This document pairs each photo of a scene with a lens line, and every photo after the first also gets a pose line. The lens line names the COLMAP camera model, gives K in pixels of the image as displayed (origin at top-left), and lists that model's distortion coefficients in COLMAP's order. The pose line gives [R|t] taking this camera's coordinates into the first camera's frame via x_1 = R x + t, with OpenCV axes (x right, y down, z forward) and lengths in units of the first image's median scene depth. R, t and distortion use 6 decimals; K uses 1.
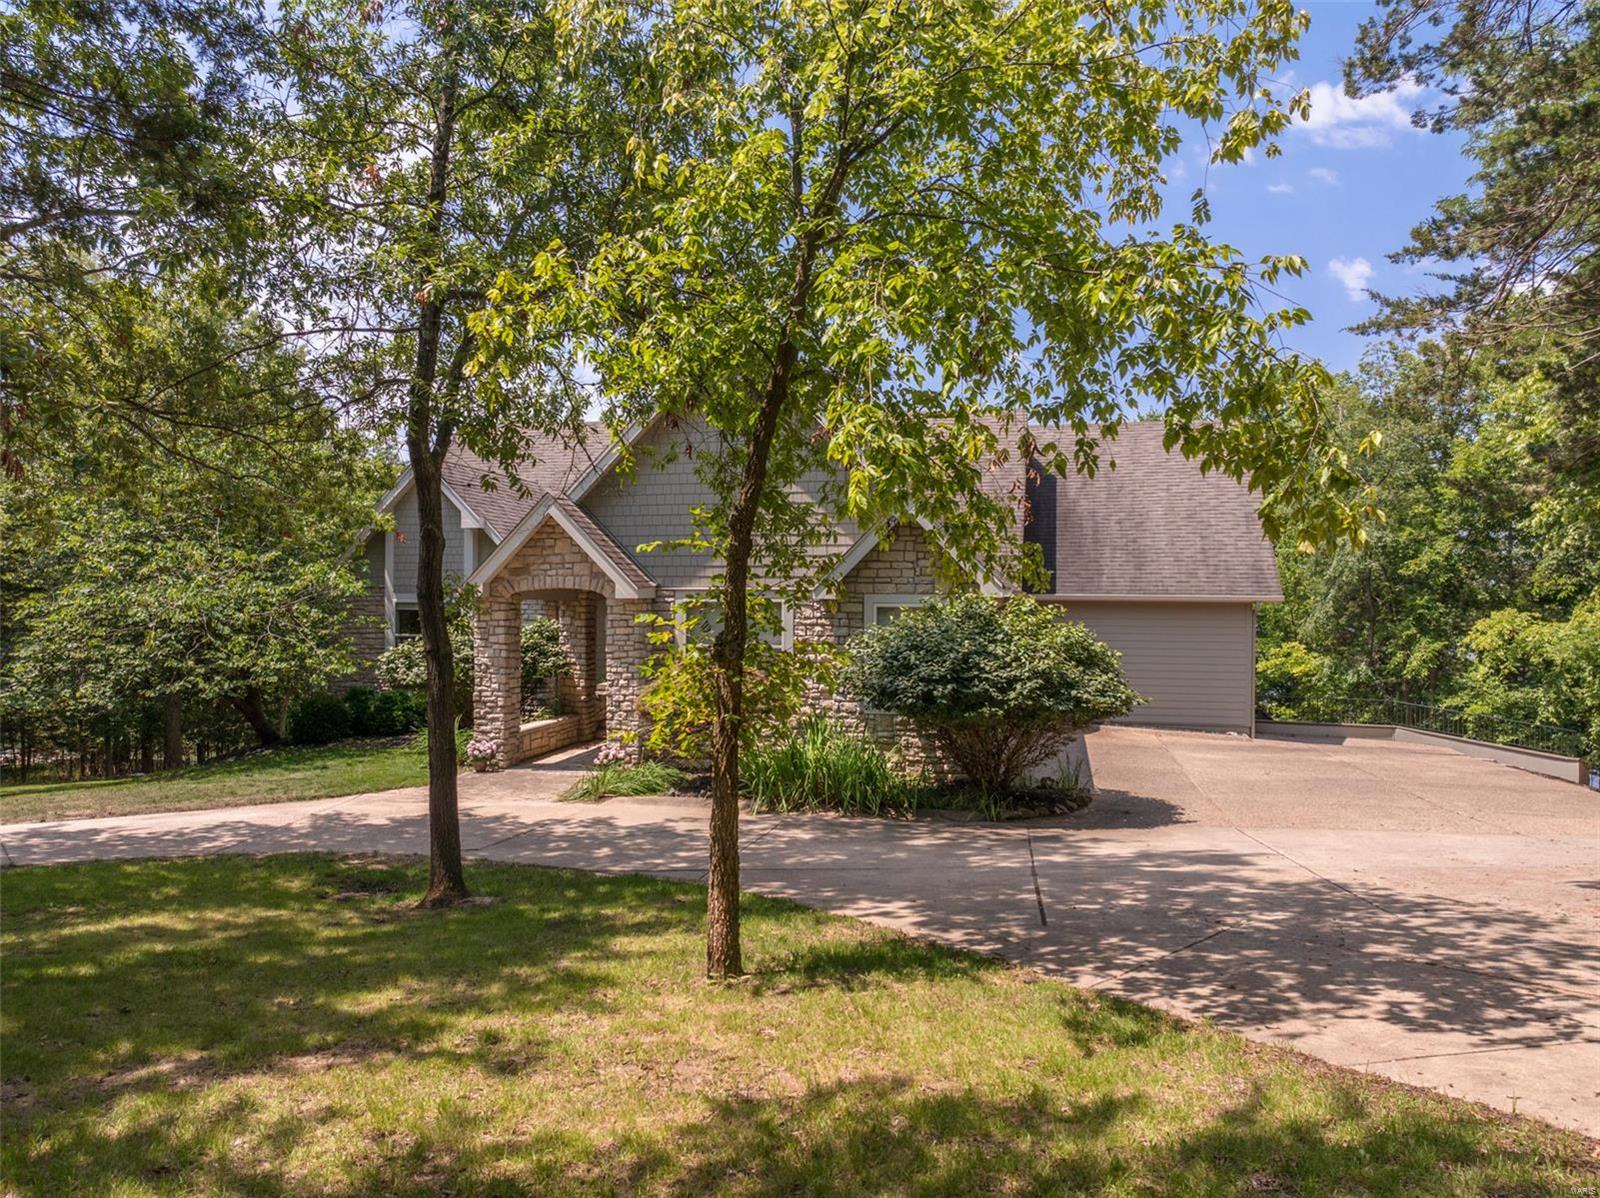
lens RADIAL K [[1124.7, 0, 800.0], [0, 1124.7, 599.0], [0, 0, 1]] dist [-0.039835, 0.008140]
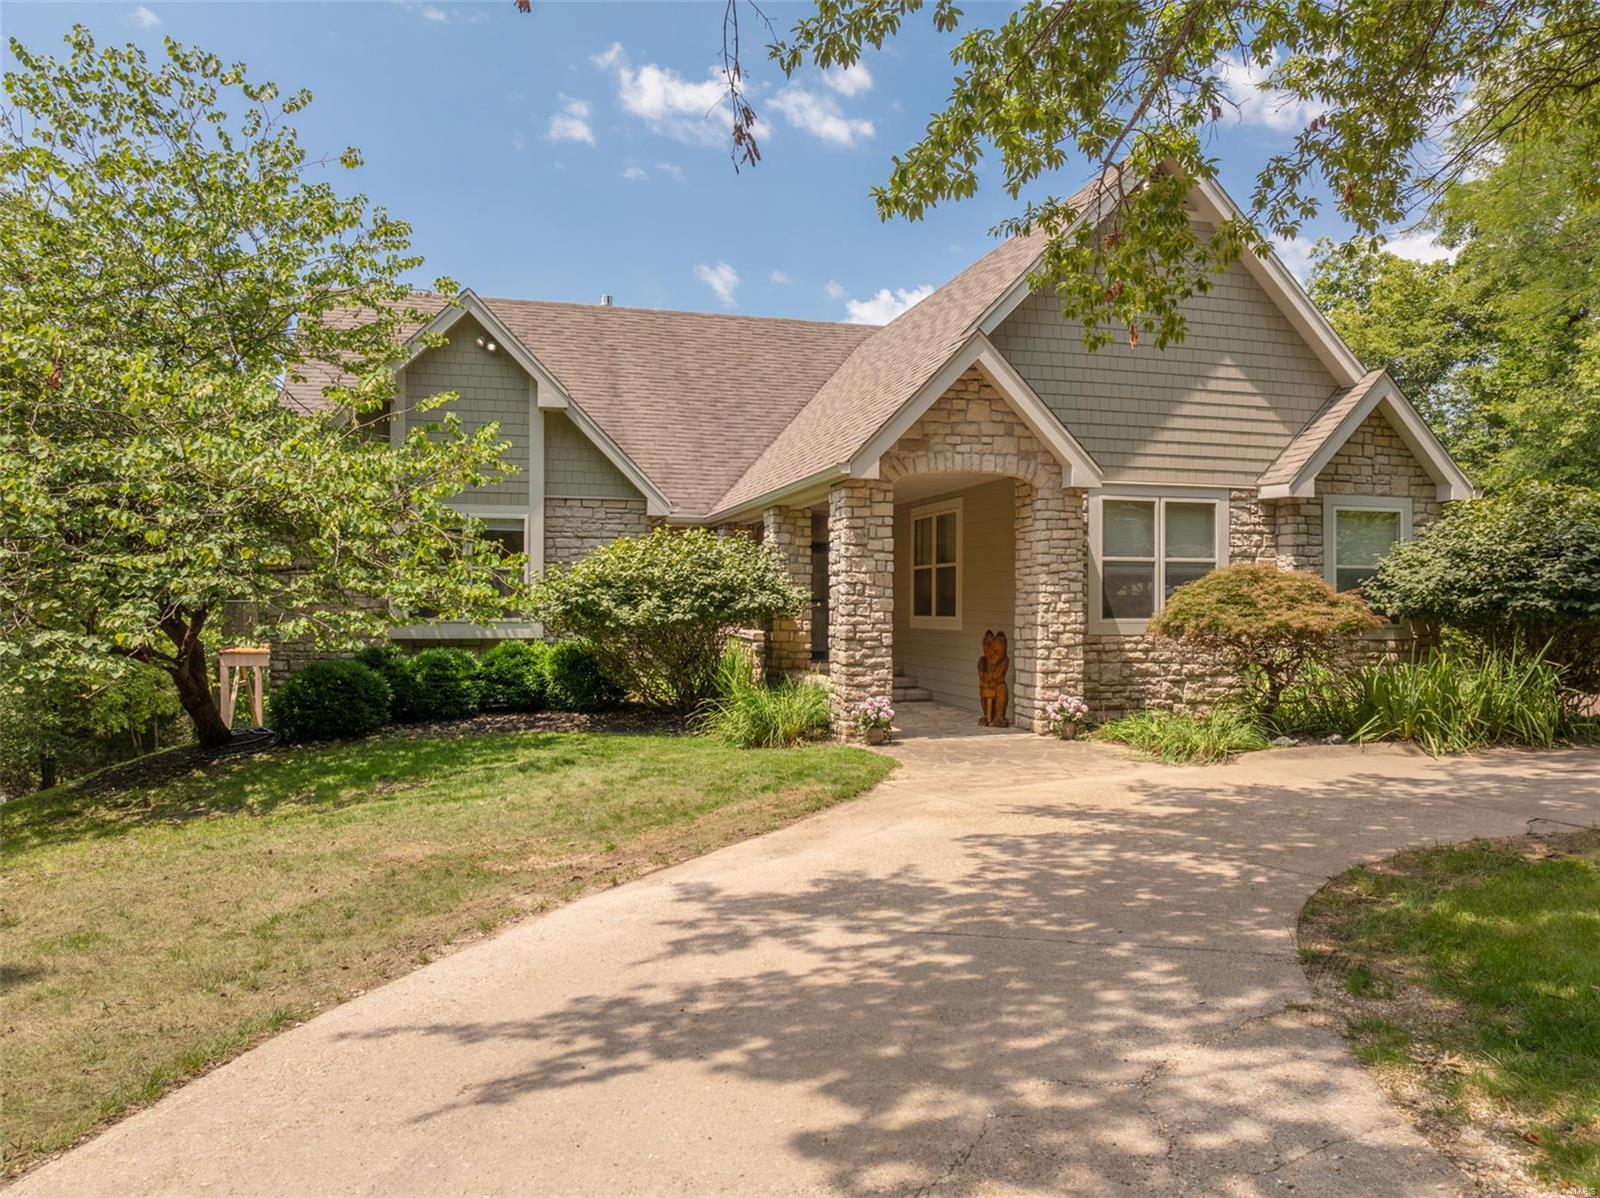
lens RADIAL K [[1124.7, 0, 800.0], [0, 1124.7, 599.0], [0, 0, 1]] dist [-0.039835, 0.008140]
pose [[0.881095, -0.000902, 0.472938, -0.631484], [0.000225, 0.999999, 0.001489, 0.067234], [-0.472939, -0.001206, 0.881095, 0.438045]]
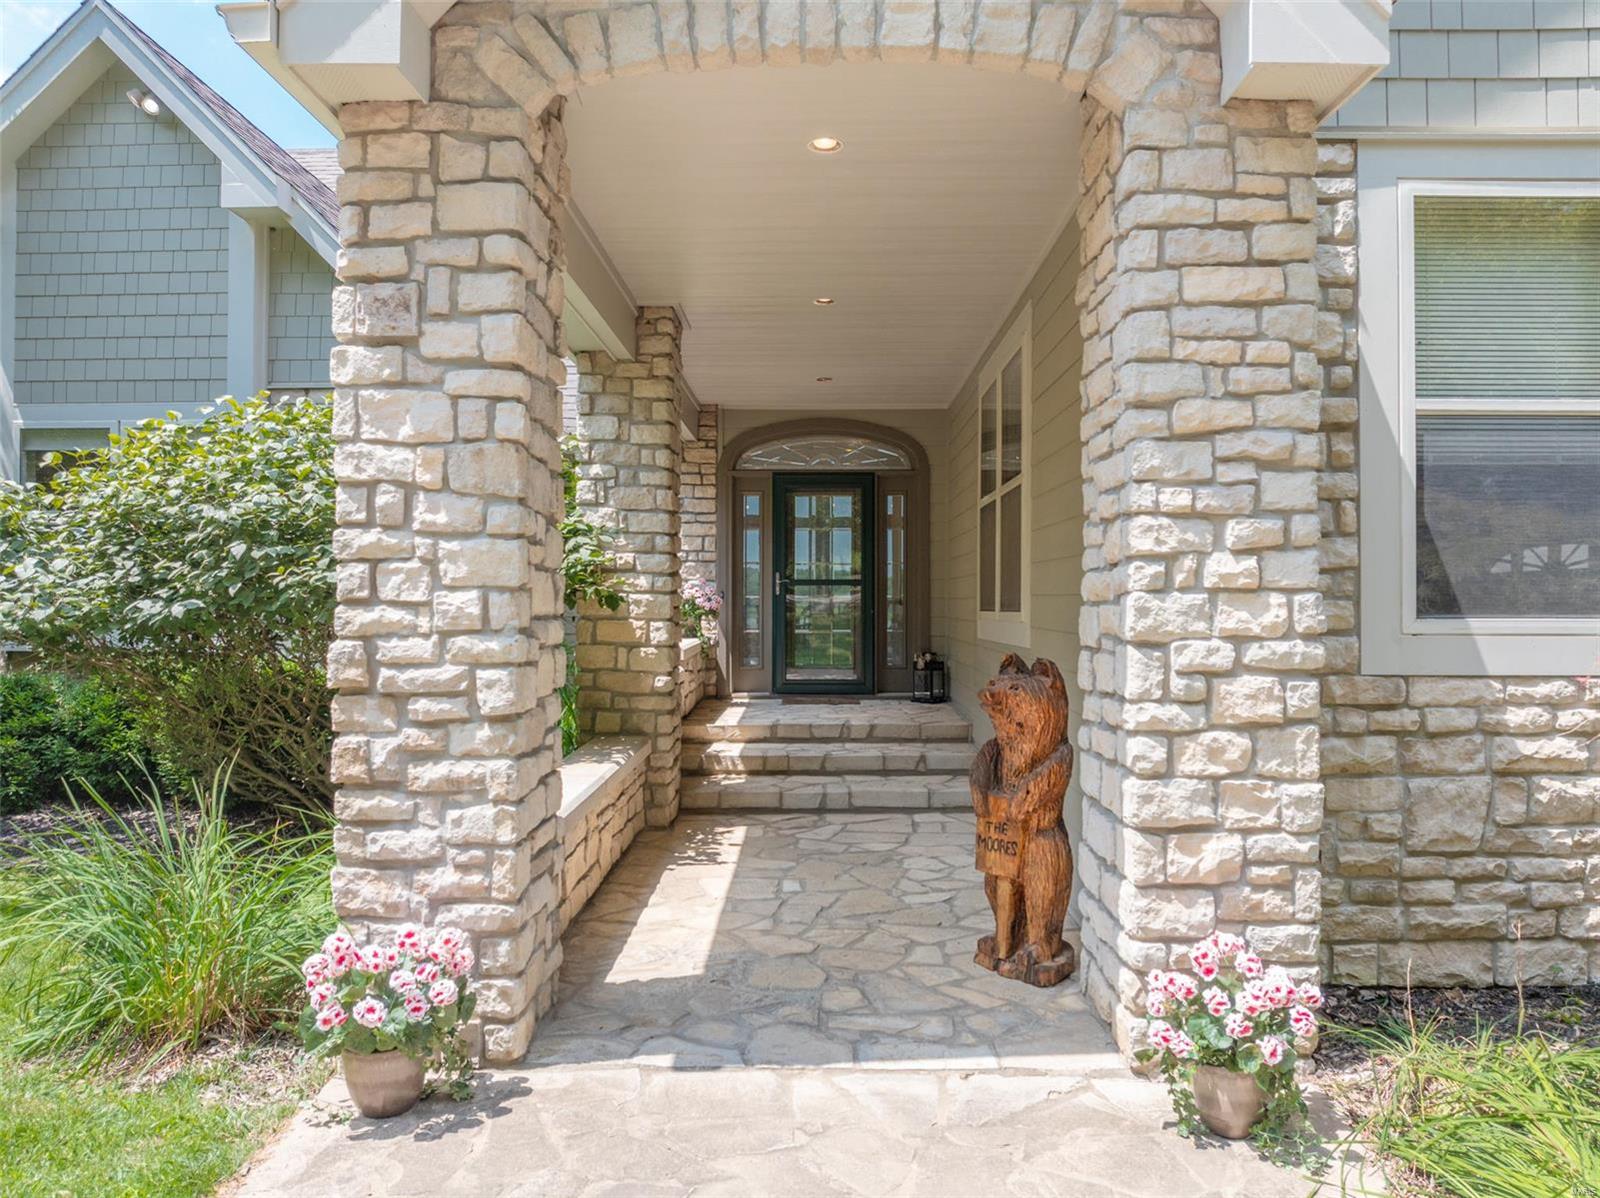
lens RADIAL K [[1123.8, 0, 800.0], [0, 1123.8, 599.0], [0, 0, 1]] dist [-0.024642, -0.027792]
pose [[0.979254, -0.002976, 0.202616, -0.256738], [0.002735, 0.999995, 0.001469, 0.077262], [-0.202619, -0.000885, 0.979257, 0.819889]]
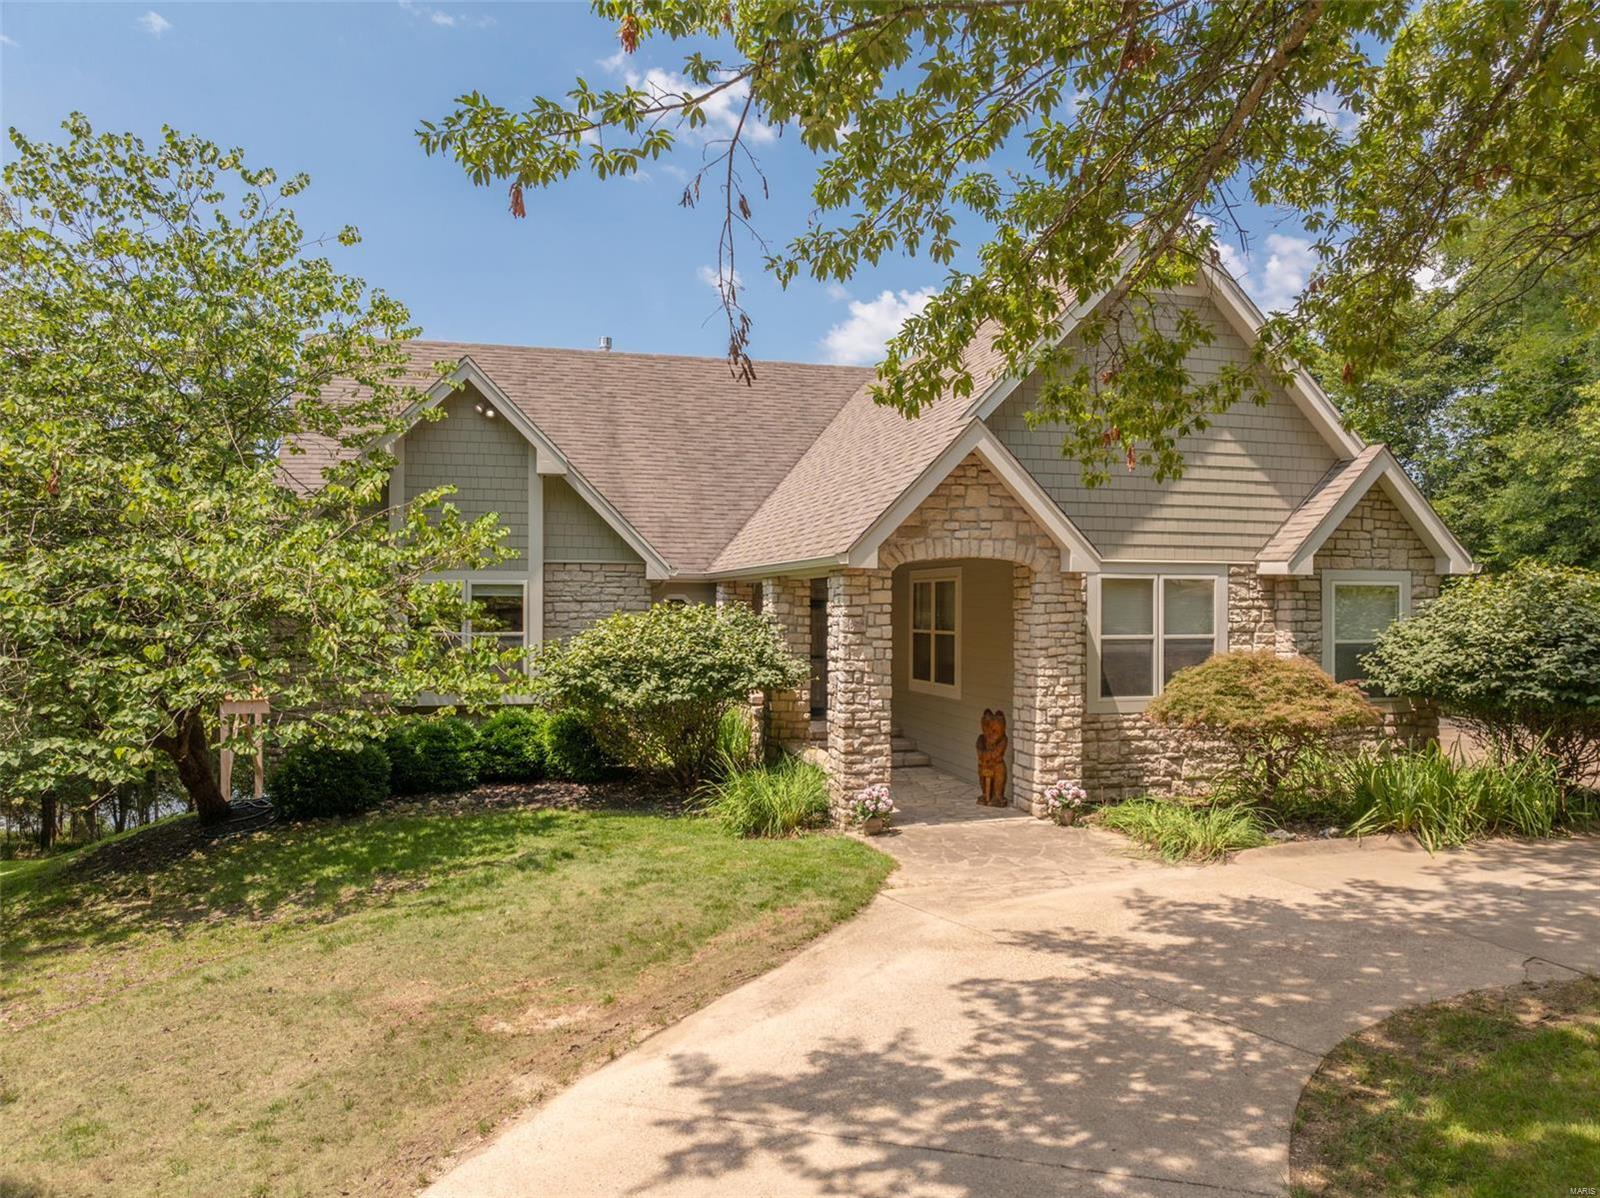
lens RADIAL K [[1124.7, 0, 800.0], [0, 1124.7, 599.0], [0, 0, 1]] dist [-0.039835, 0.008140]
pose [[0.881259, -0.001049, 0.472632, -0.630667], [0.000247, 0.999998, 0.001758, 0.014749], [-0.472633, -0.001433, 0.881258, 0.437194]]
